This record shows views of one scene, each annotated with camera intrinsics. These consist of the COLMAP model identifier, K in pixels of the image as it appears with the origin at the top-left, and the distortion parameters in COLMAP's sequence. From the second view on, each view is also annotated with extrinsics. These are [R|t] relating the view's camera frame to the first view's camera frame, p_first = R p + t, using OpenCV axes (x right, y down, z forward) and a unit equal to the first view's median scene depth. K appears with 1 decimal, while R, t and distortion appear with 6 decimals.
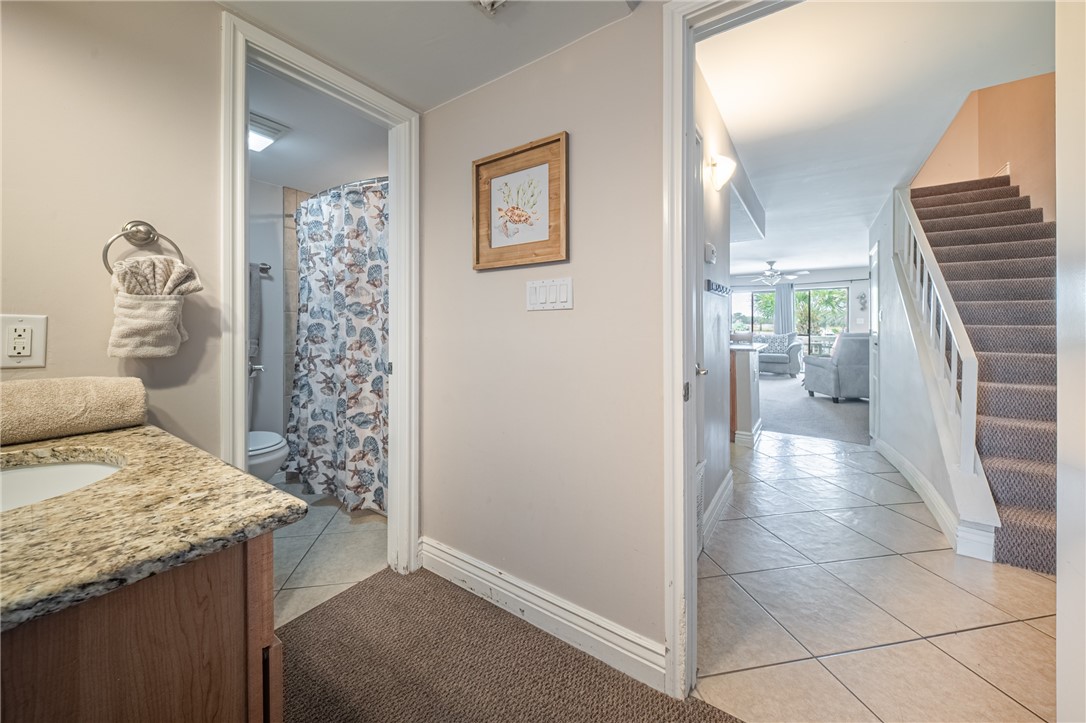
lens RADIAL K [[394.0, 0, 537.7], [0, 394.0, 323.5], [0, 0, 1]] dist [0.005533, -0.004727]
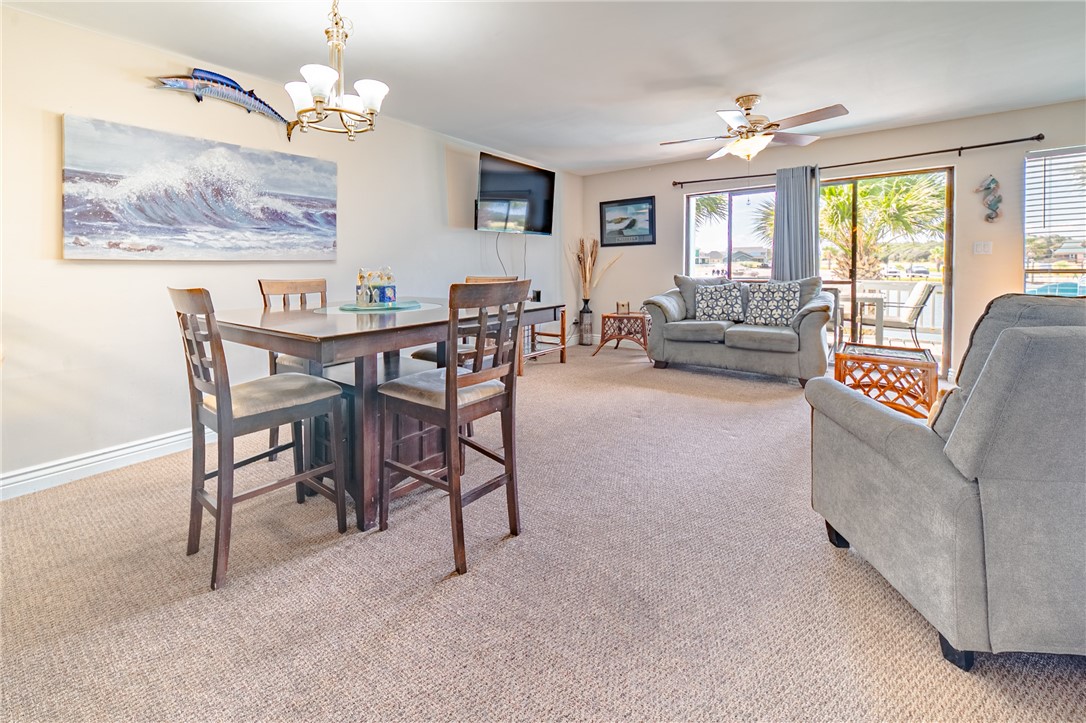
lens RADIAL K [[434.3, 0, 517.1], [0, 434.3, 272.4], [0, 0, 1]] dist [0.000933, -0.001595]
pose [[0.997204, -0.008177, -0.074275, 0.402048], [0.009927, 0.999681, 0.023231, 0.003780], [0.074061, -0.023904, 0.996967, 0.561053]]
